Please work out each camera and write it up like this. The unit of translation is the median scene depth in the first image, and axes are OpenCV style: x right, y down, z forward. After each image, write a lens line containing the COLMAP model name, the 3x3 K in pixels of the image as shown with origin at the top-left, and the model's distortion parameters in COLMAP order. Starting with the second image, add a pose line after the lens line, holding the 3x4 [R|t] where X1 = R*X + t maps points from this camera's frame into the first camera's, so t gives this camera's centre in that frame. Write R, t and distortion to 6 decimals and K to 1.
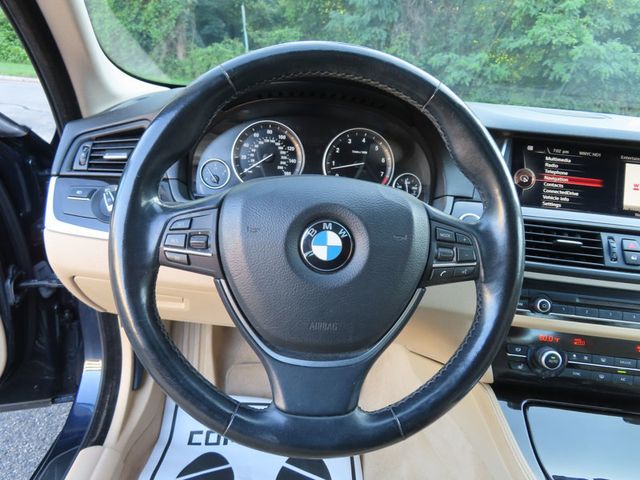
lens RADIAL K [[464.4, 0, 323.2], [0, 464.4, 240.3], [0, 0, 1]] dist [-0.001202, 0.001358]
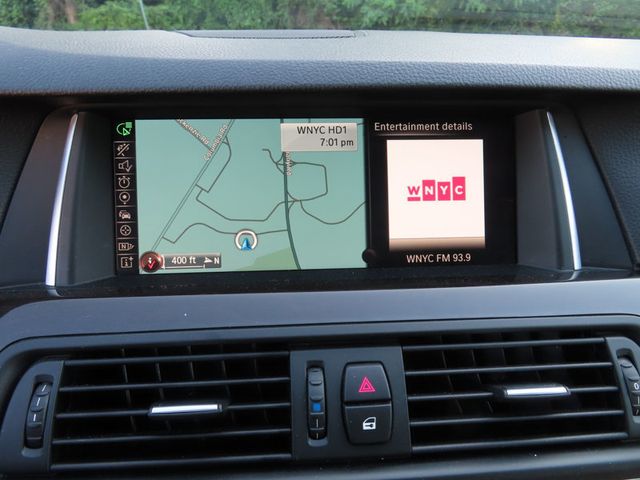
lens RADIAL K [[466.9, 0, 319.5], [0, 466.9, 241.8], [0, 0, 1]] dist [-0.003696, 0.003226]
pose [[0.985465, -0.135803, 0.102059, 0.552261], [0.125567, 0.986950, 0.100813, -0.128930], [-0.114417, -0.086532, 0.989657, 0.592566]]
